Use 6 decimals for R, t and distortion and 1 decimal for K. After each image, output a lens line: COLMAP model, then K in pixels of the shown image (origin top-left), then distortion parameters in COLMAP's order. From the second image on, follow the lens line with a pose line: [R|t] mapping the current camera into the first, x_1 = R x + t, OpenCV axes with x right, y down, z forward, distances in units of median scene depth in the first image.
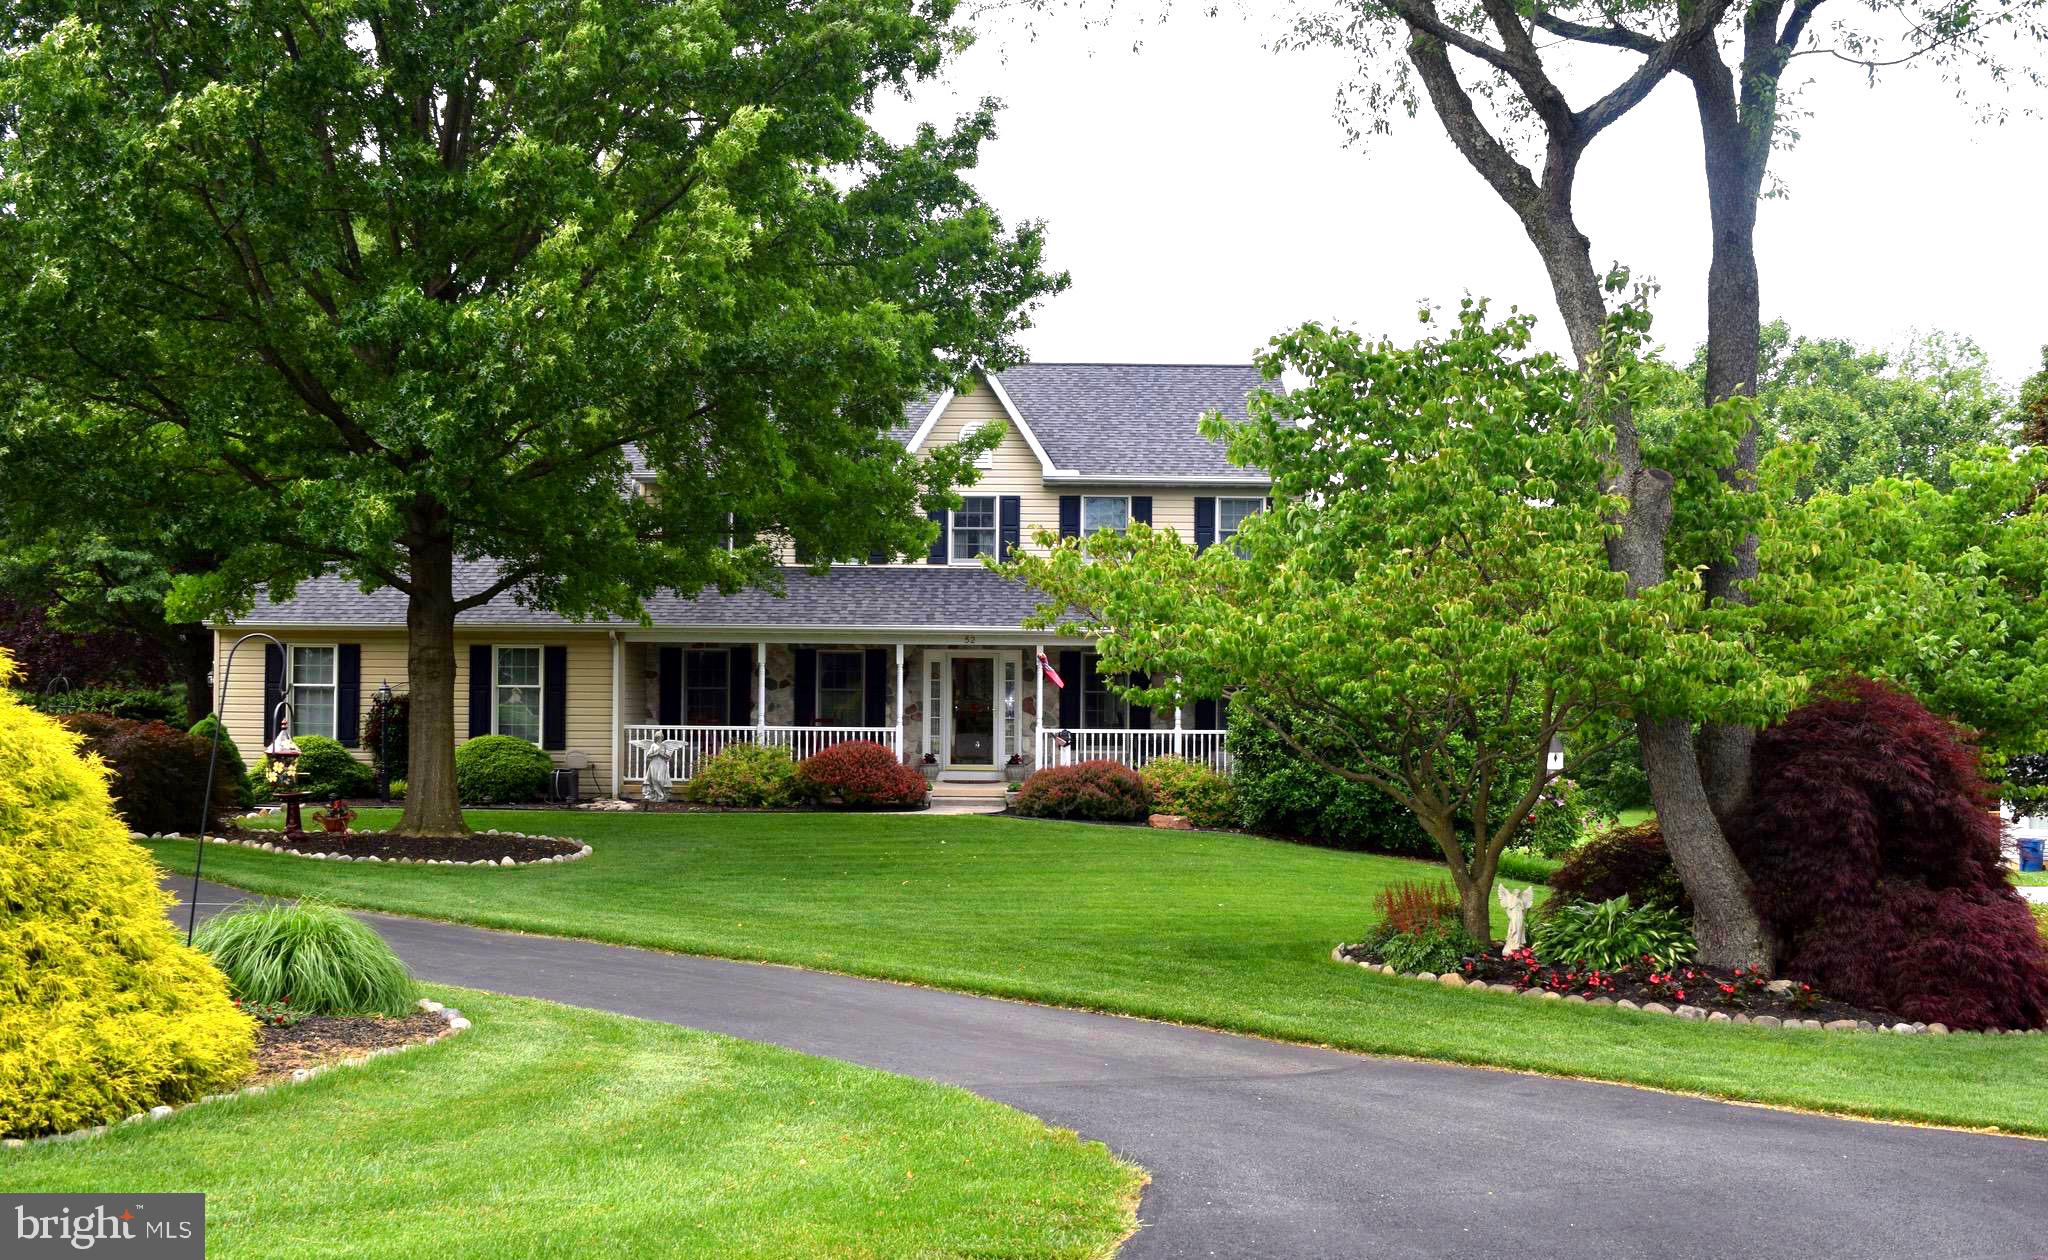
lens RADIAL K [[1847.1, 0, 1014.3], [0, 1847.1, 708.2], [0, 0, 1]] dist [-0.068002, -0.009069]
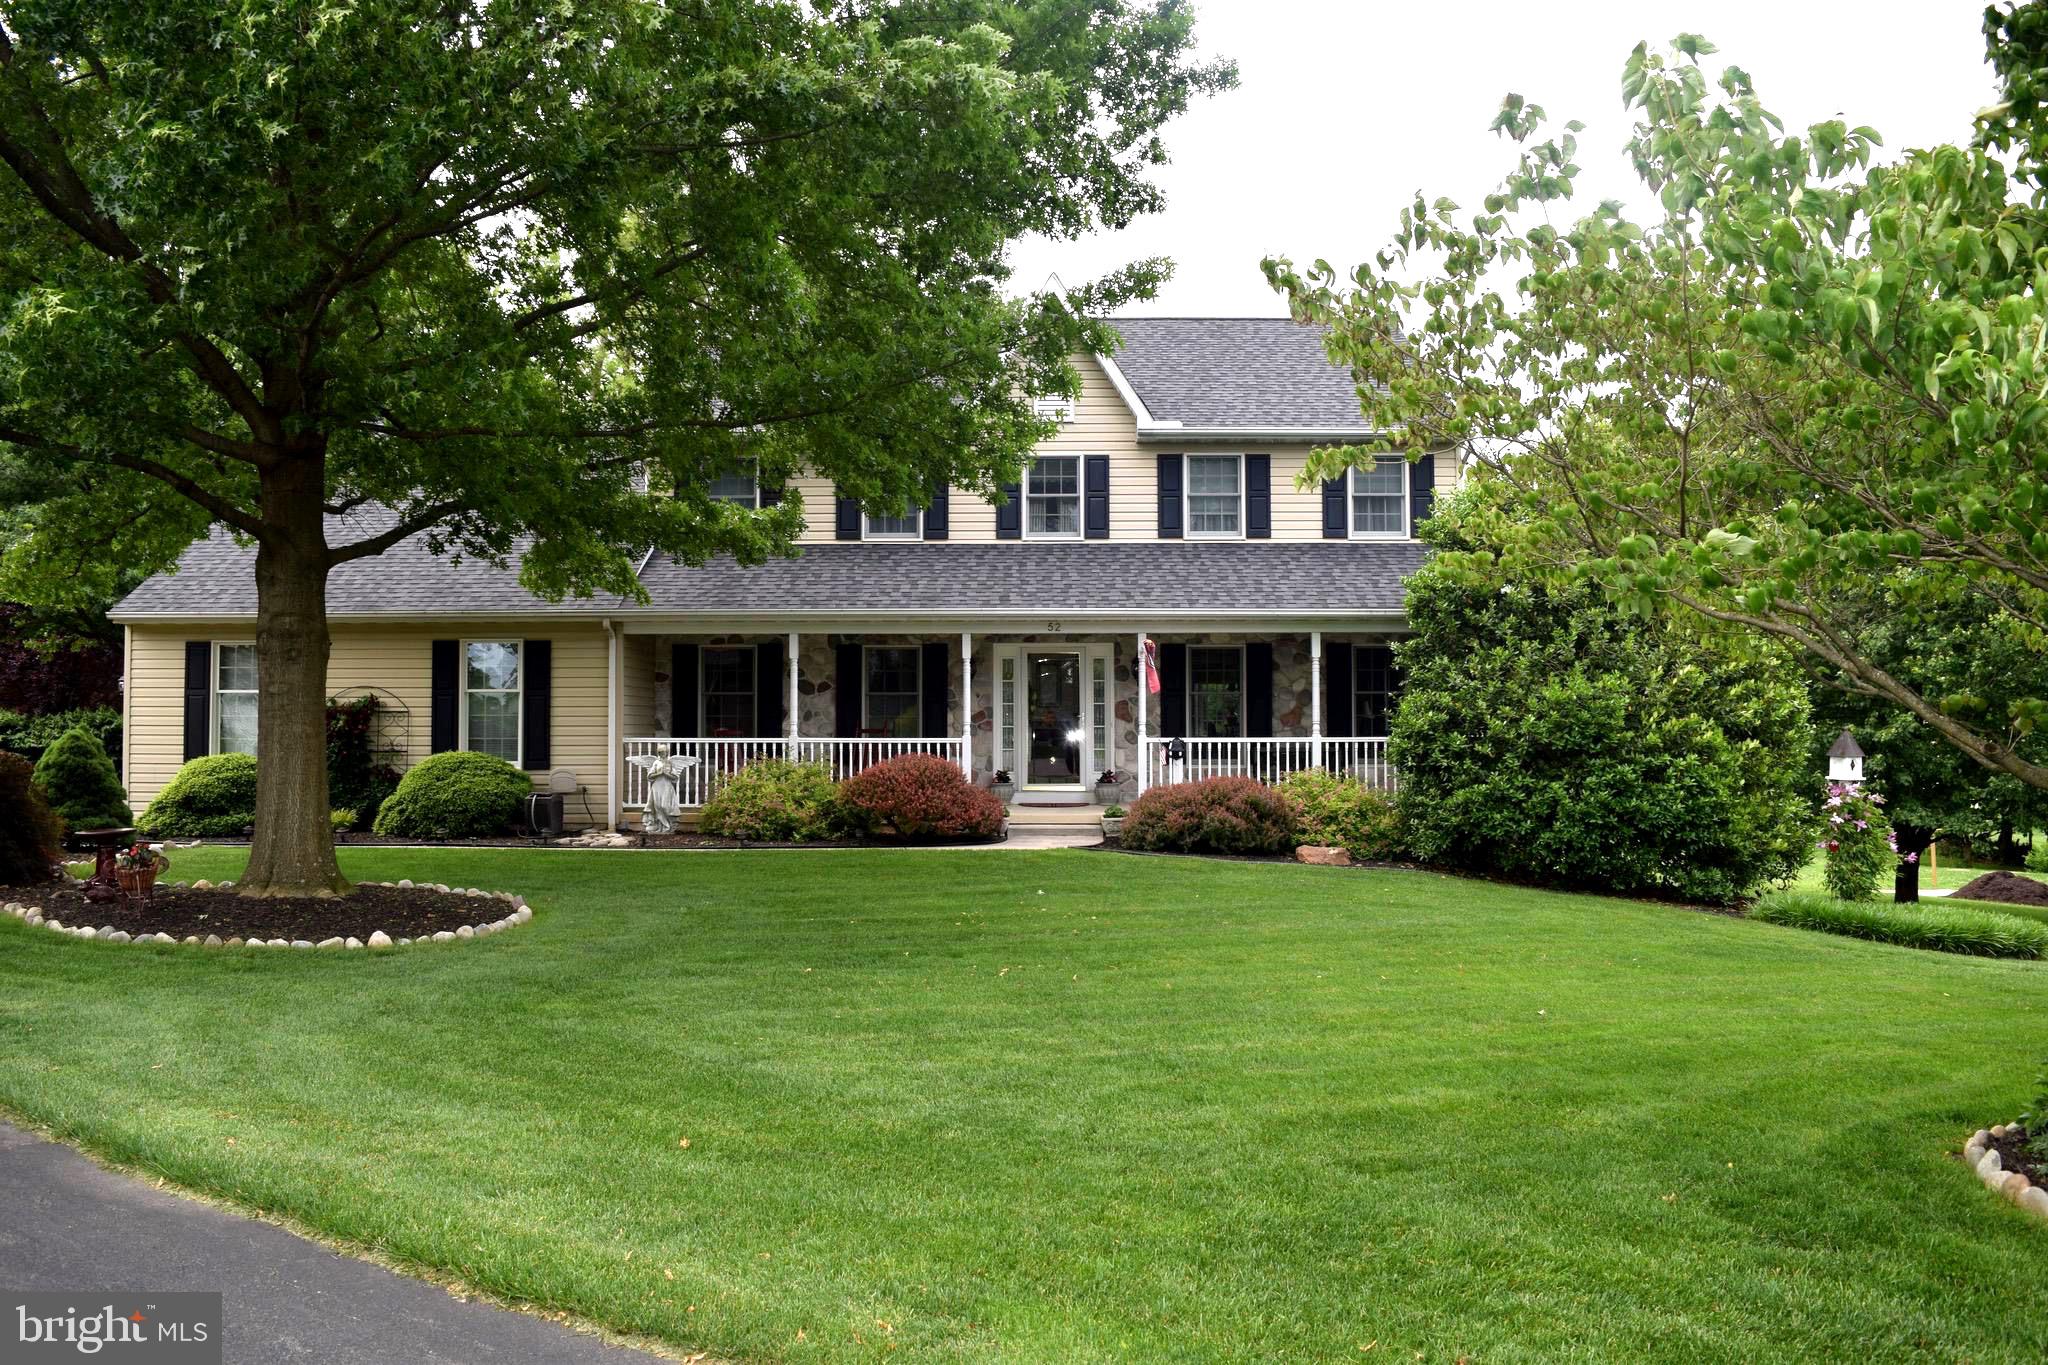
lens RADIAL K [[1614.7, 0, 1021.2], [0, 1614.7, 668.9], [0, 0, 1]] dist [-0.087094, 0.012519]
pose [[0.999887, -0.010591, -0.010690, -0.031571], [0.010136, 0.999077, -0.041745, 0.010287], [0.011123, 0.041632, 0.999071, 0.308998]]
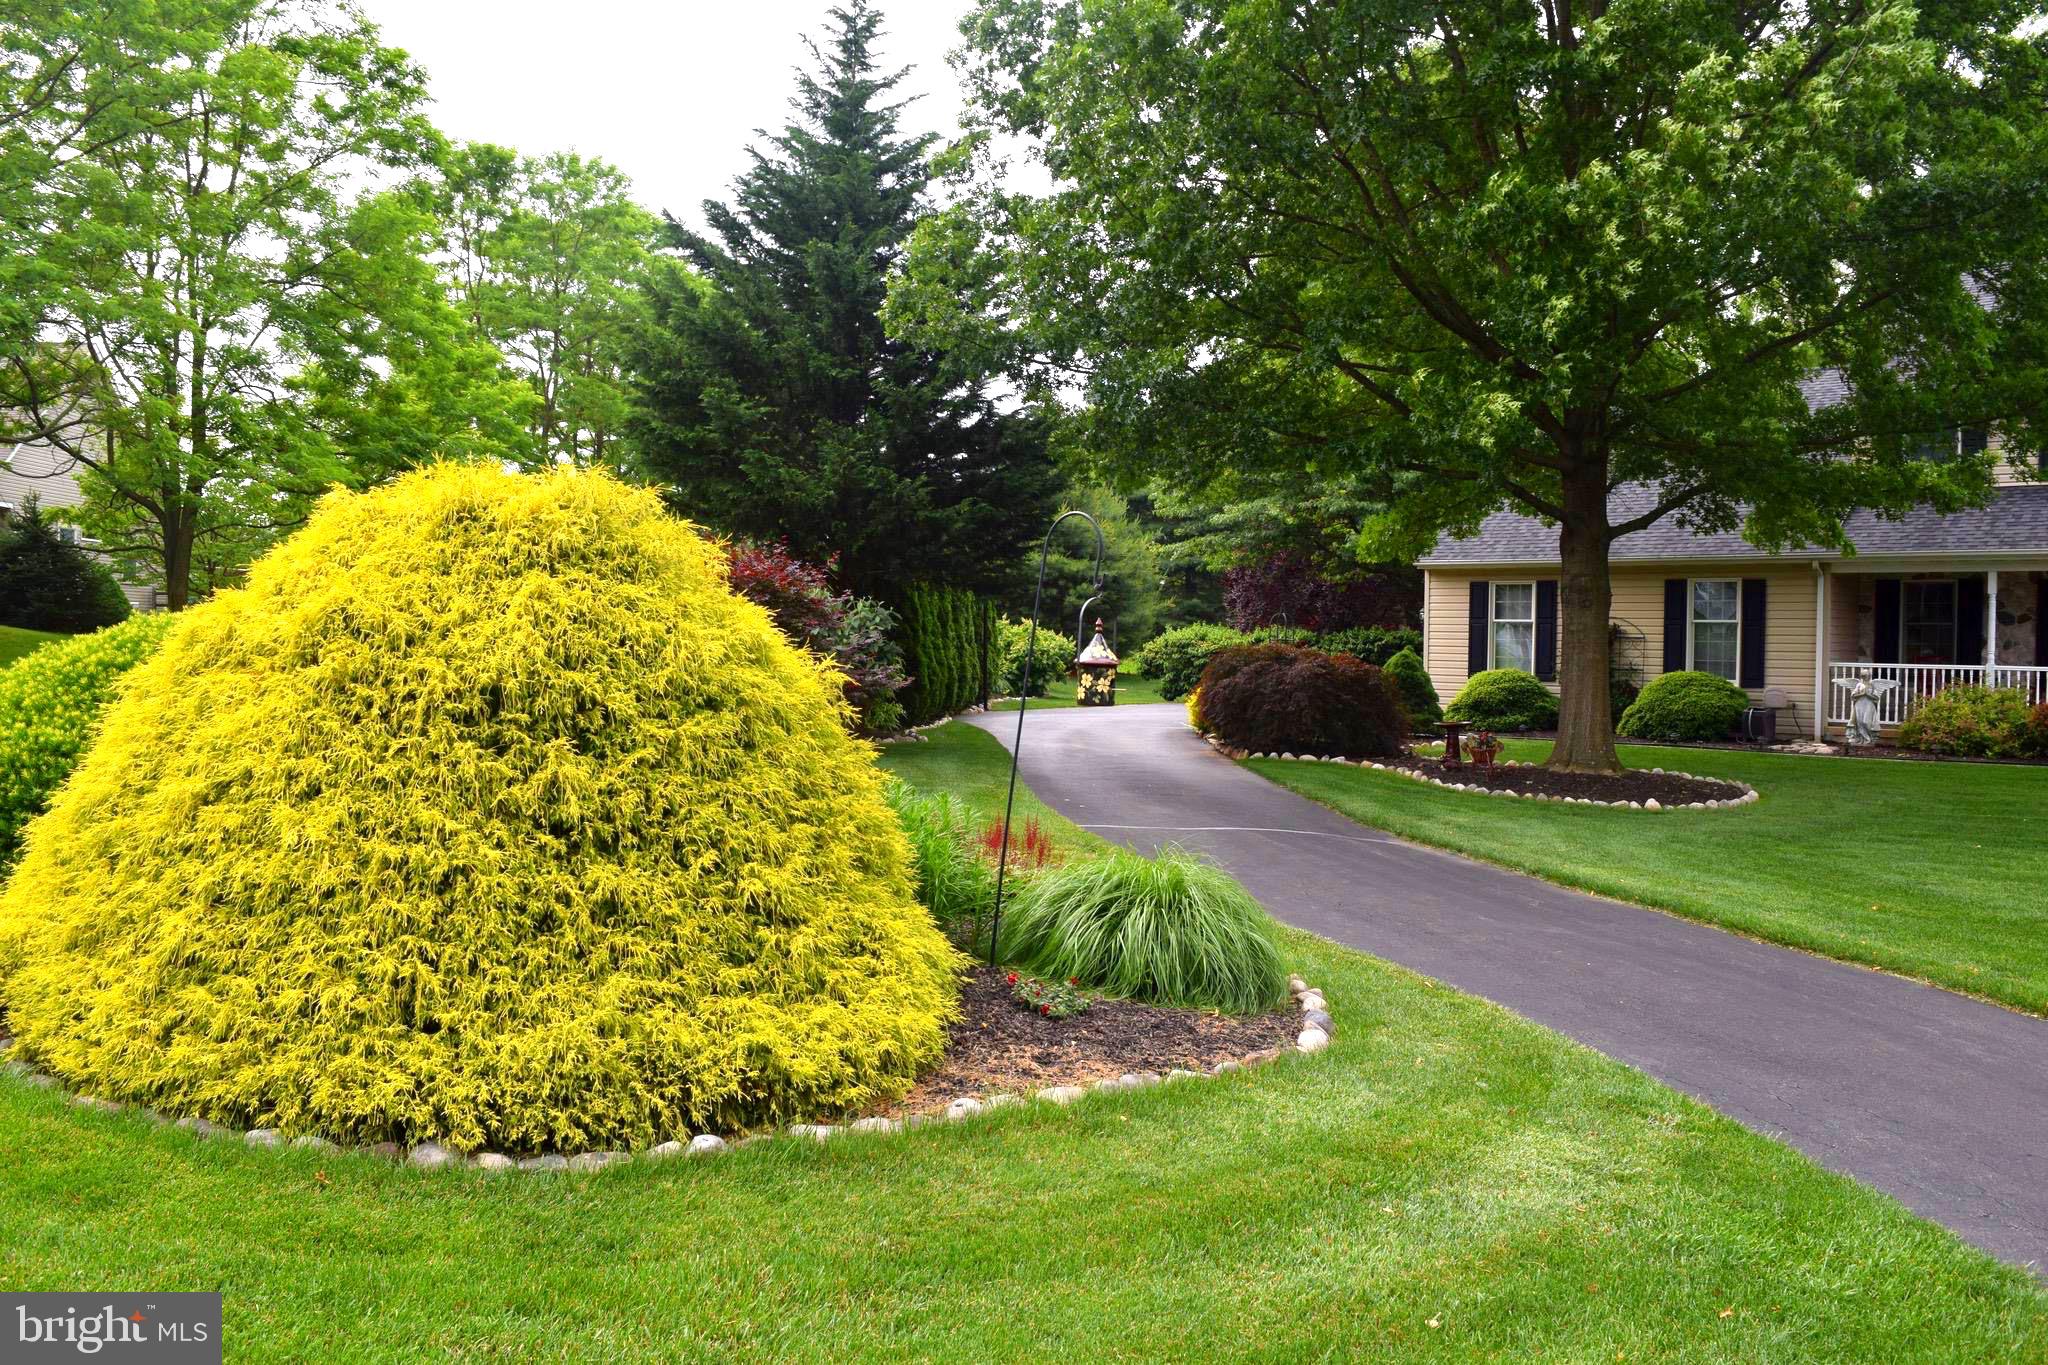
lens RADIAL K [[1614.7, 0, 1019.8], [0, 1614.7, 668.5], [0, 0, 1]] dist [-0.087094, 0.012519]
pose [[0.750467, 0.013687, -0.660766, 0.009077], [-0.007289, 0.999896, 0.012434, 0.005361], [0.660868, -0.004515, 0.750489, 0.131770]]
